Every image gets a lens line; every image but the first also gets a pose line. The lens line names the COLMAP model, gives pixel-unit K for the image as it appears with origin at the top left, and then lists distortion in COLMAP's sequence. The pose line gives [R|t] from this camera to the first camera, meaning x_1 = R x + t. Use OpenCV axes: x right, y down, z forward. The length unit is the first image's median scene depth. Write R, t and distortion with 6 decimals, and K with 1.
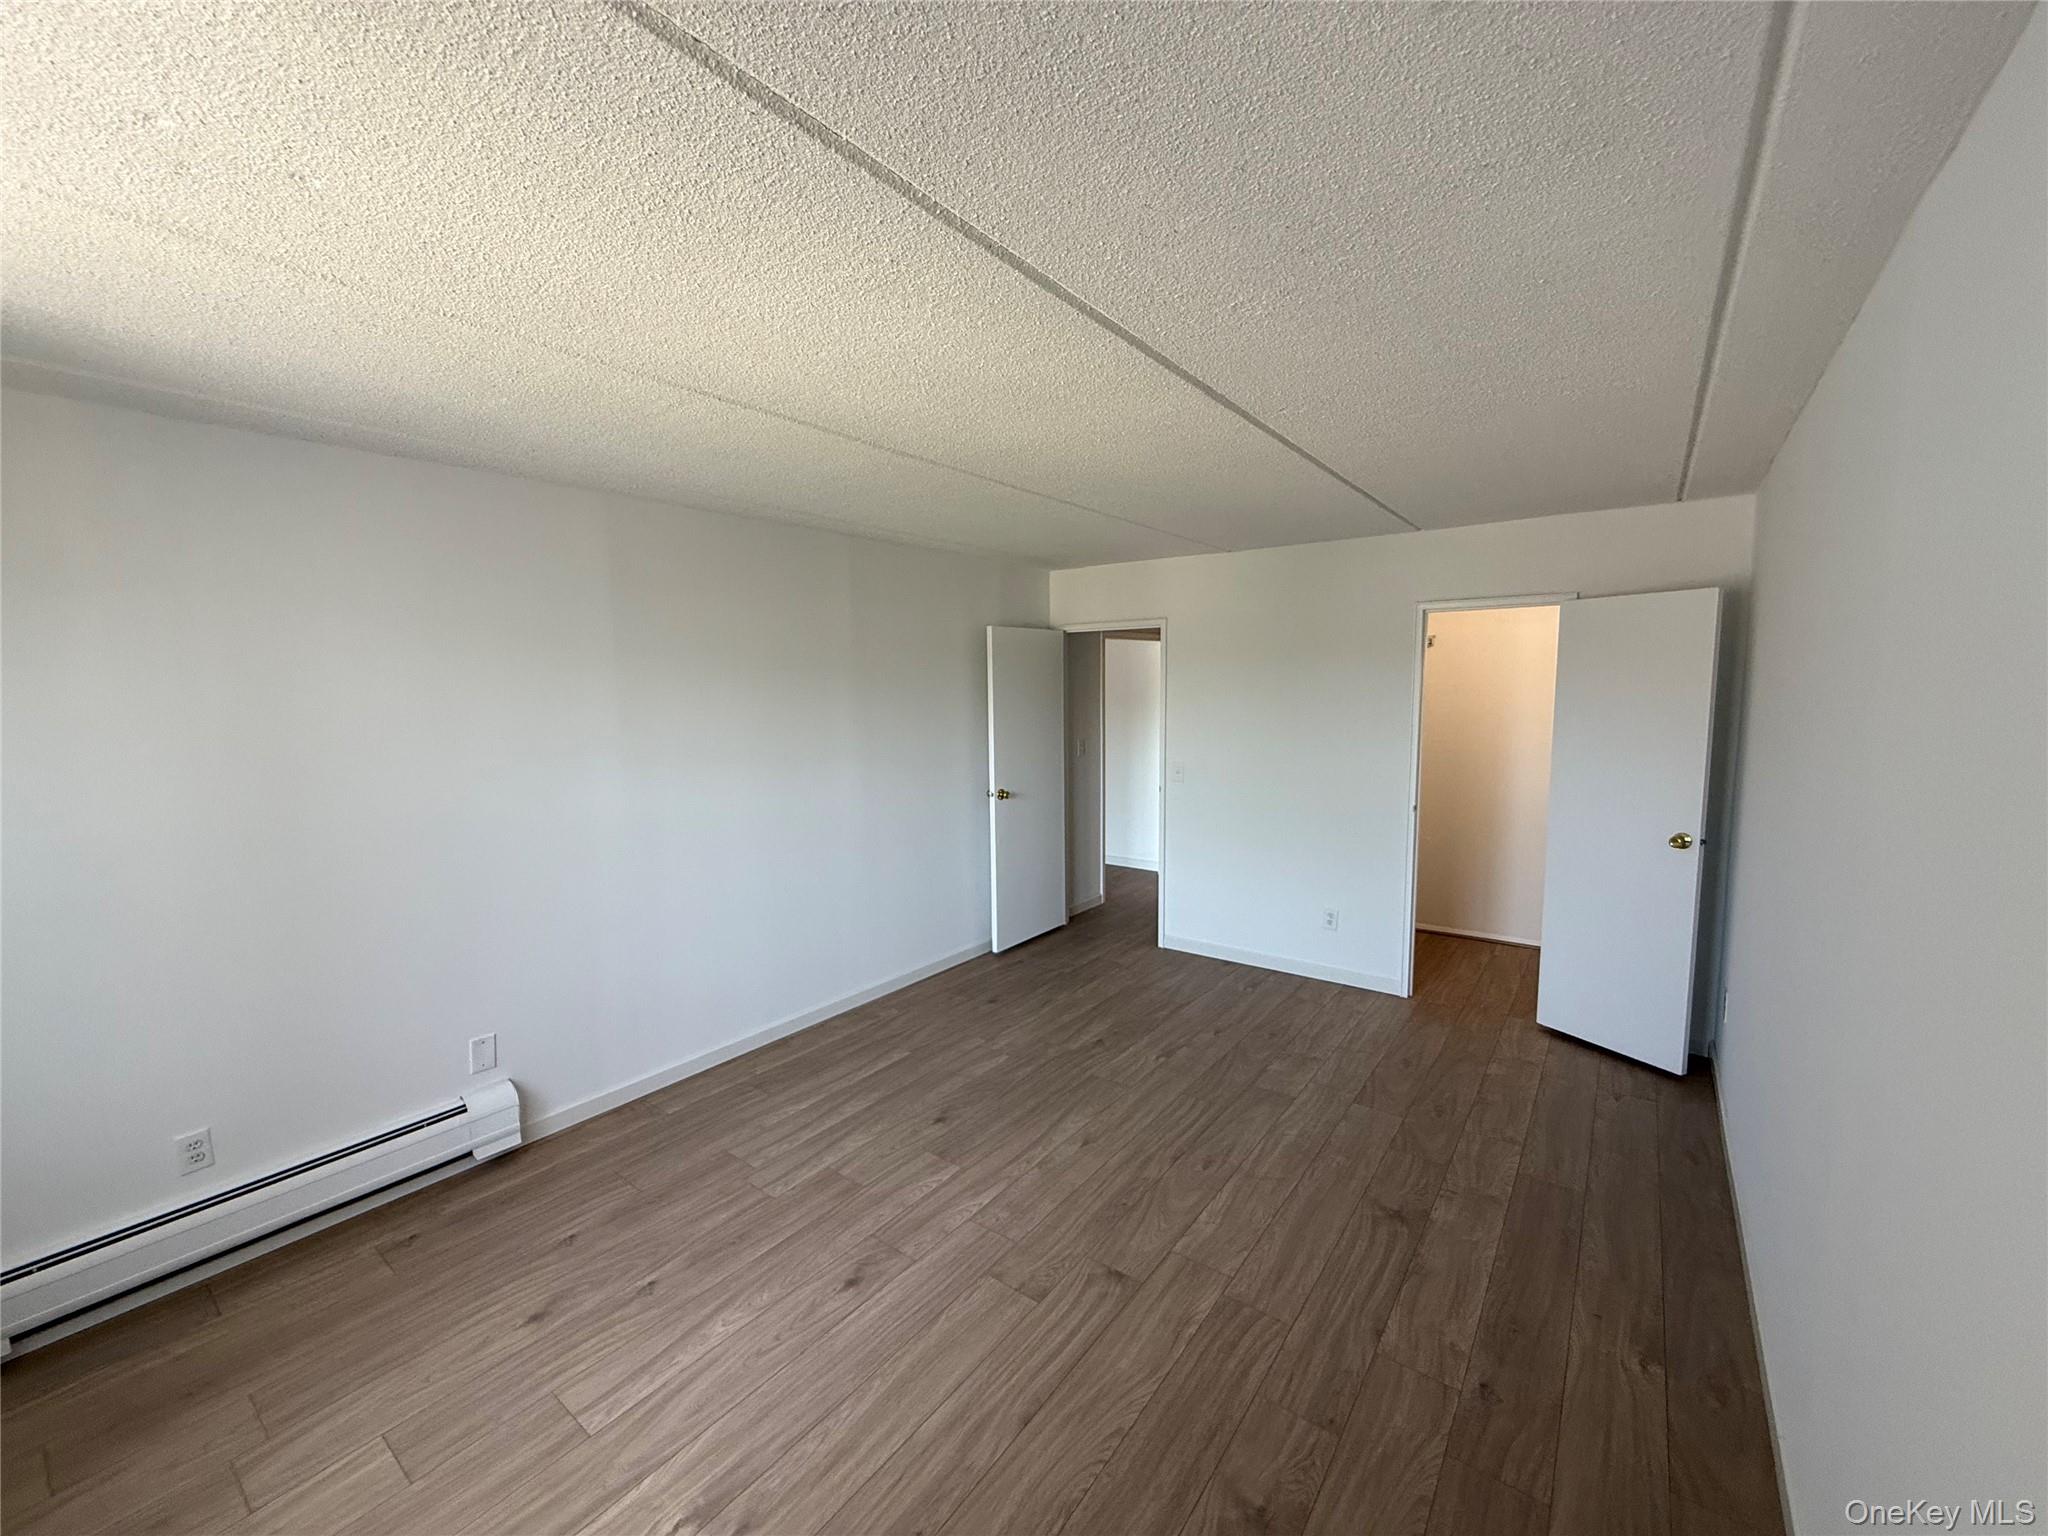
lens RADIAL K [[813.0, 0, 1013.0], [0, 813.0, 770.4], [0, 0, 1]] dist [0.001212, -0.000121]
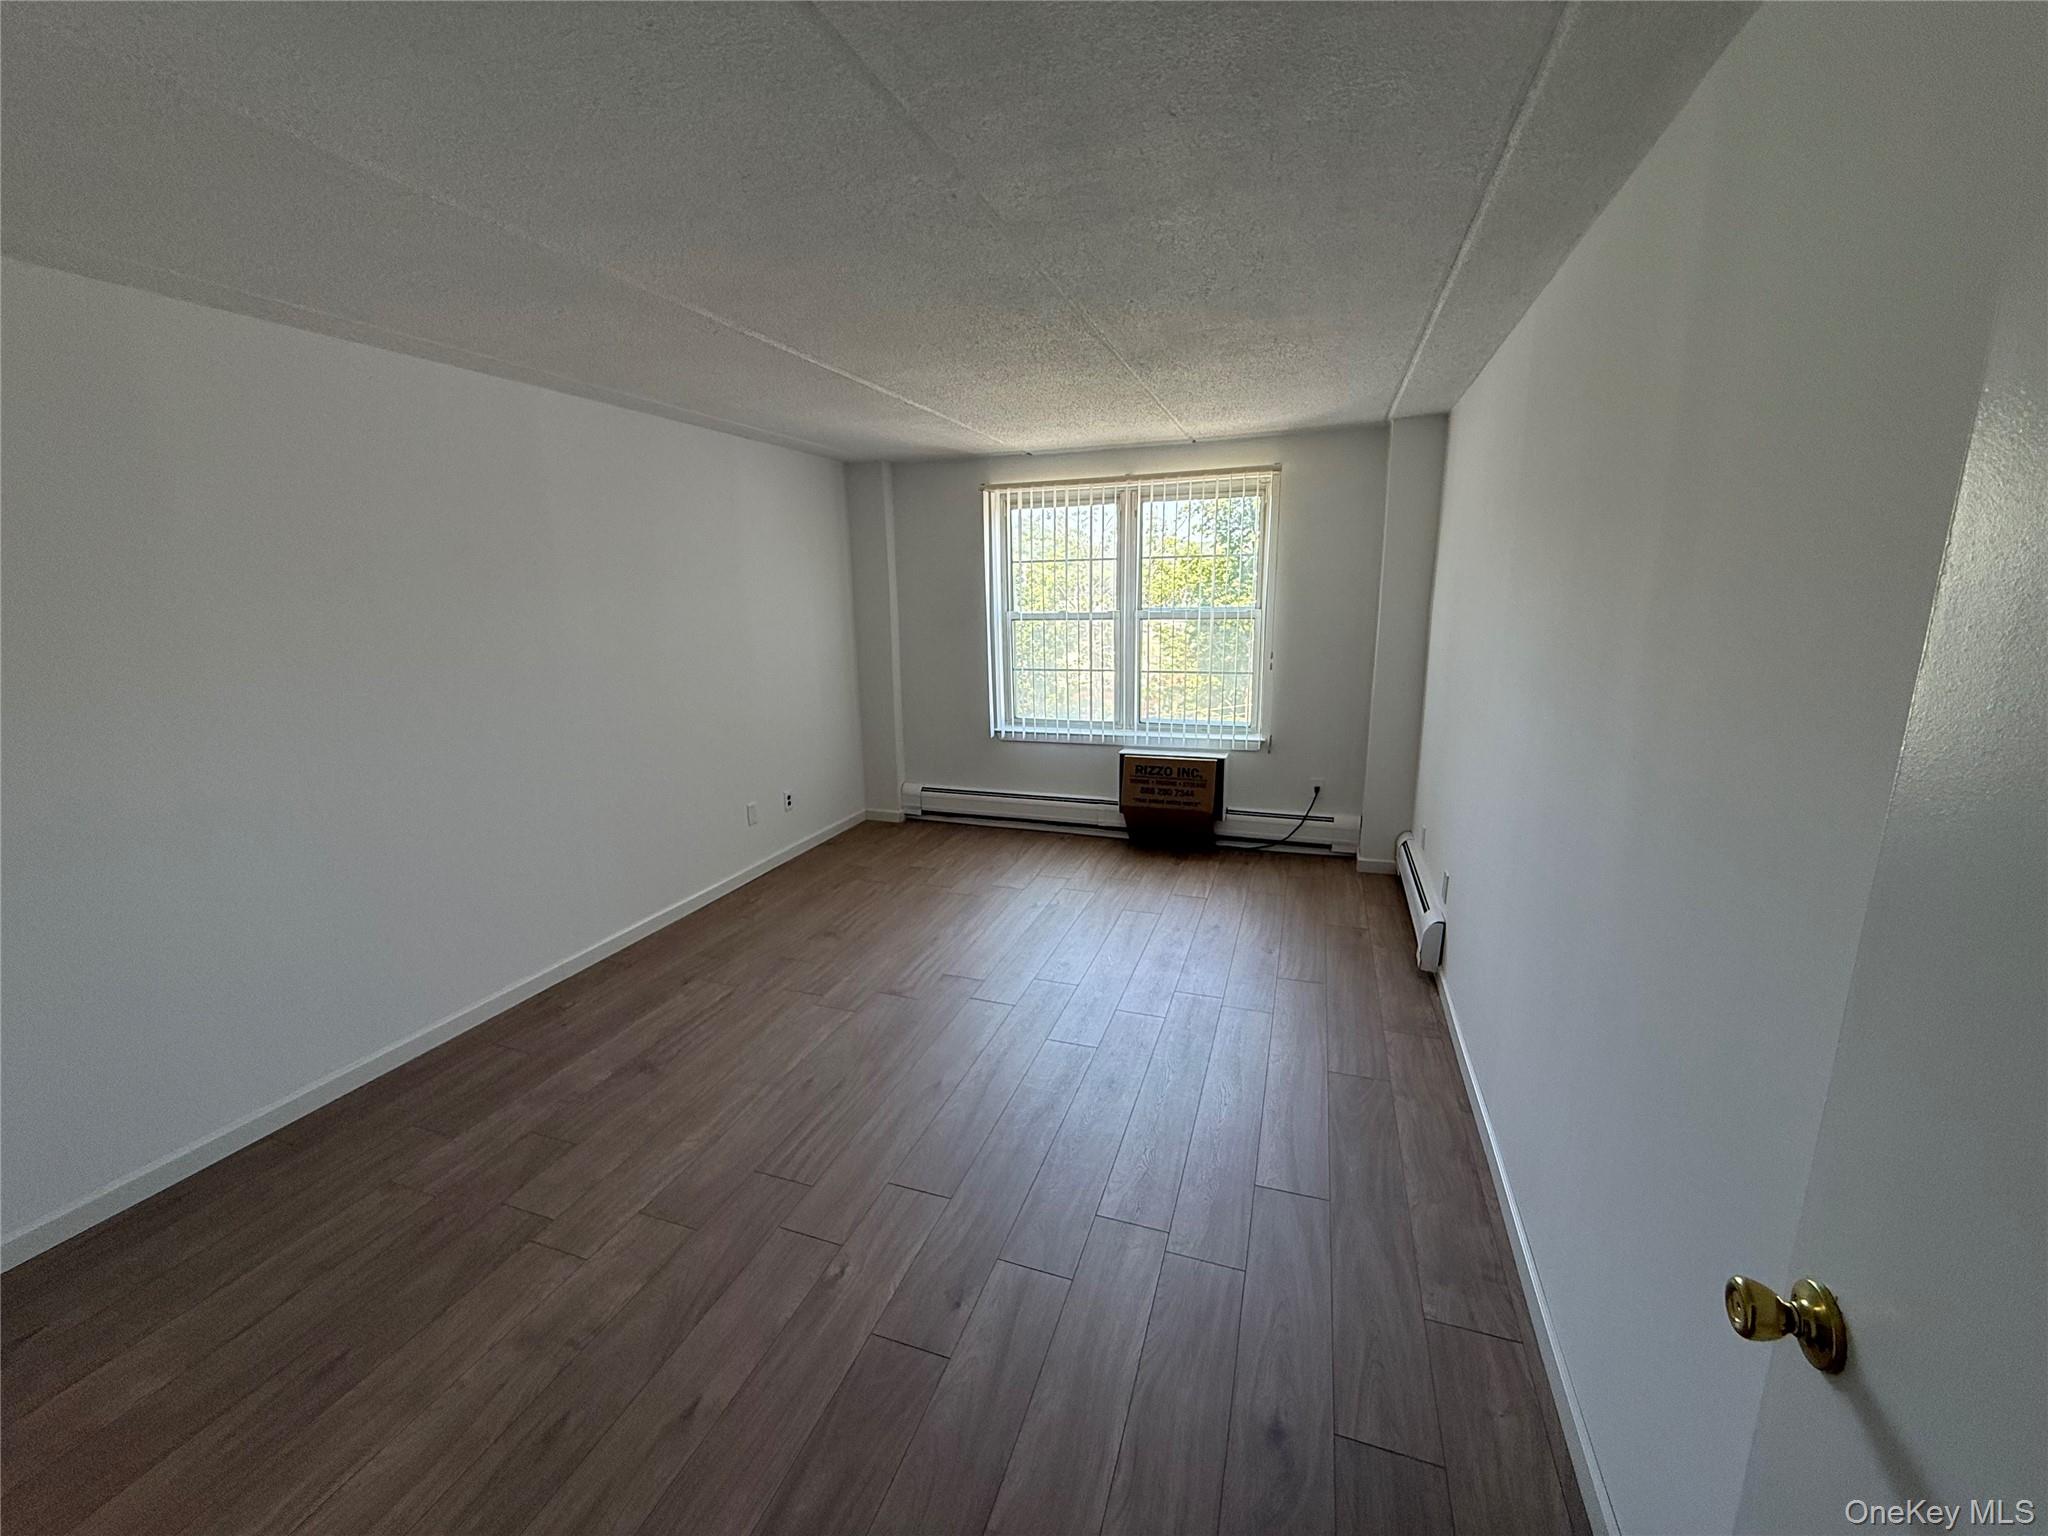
lens RADIAL K [[813.0, 0, 1024.7], [0, 813.0, 772.2], [0, 0, 1]] dist [0.001212, -0.000121]
pose [[-0.948412, 0.098785, -0.301256, 0.350544], [-0.001125, 0.949163, 0.314784, -0.235141], [0.317037, 0.298884, -0.900087, 2.591826]]
